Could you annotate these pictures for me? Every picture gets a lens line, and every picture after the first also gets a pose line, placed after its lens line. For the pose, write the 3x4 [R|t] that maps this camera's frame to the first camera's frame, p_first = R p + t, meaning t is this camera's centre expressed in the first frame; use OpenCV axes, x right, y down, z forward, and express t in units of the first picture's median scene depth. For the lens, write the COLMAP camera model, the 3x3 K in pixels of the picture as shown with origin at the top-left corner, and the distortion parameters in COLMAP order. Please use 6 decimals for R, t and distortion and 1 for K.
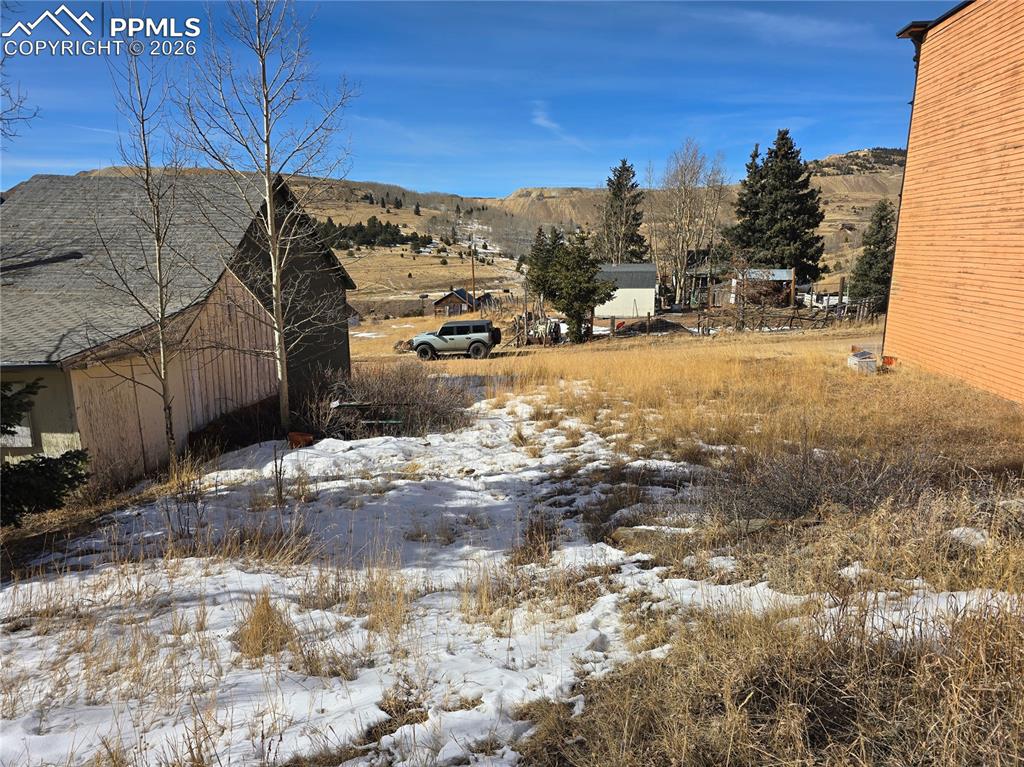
lens RADIAL K [[693.6, 0, 515.5], [0, 693.6, 388.3], [0, 0, 1]] dist [0.035652, -0.012219]
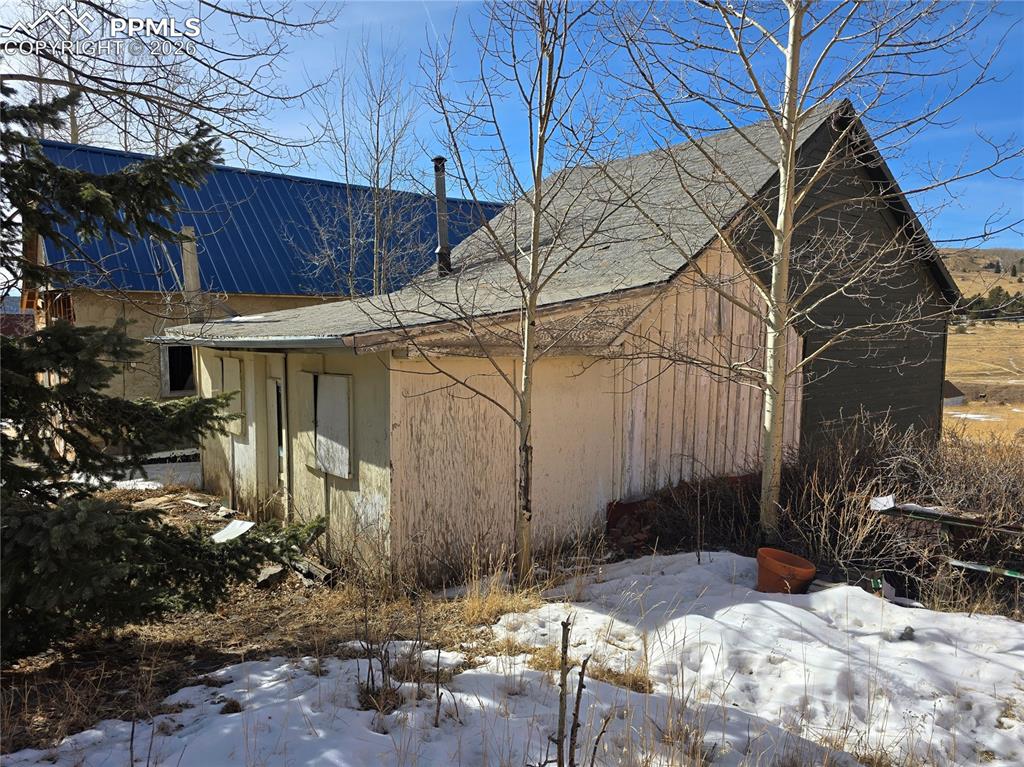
lens RADIAL K [[693.6, 0, 517.9], [0, 693.6, 393.6], [0, 0, 1]] dist [0.035652, -0.012219]
pose [[0.704280, 0.081545, -0.705223, -0.123235], [-0.150533, 0.987946, -0.036096, 0.006023], [0.693779, 0.131581, 0.708066, 0.542601]]
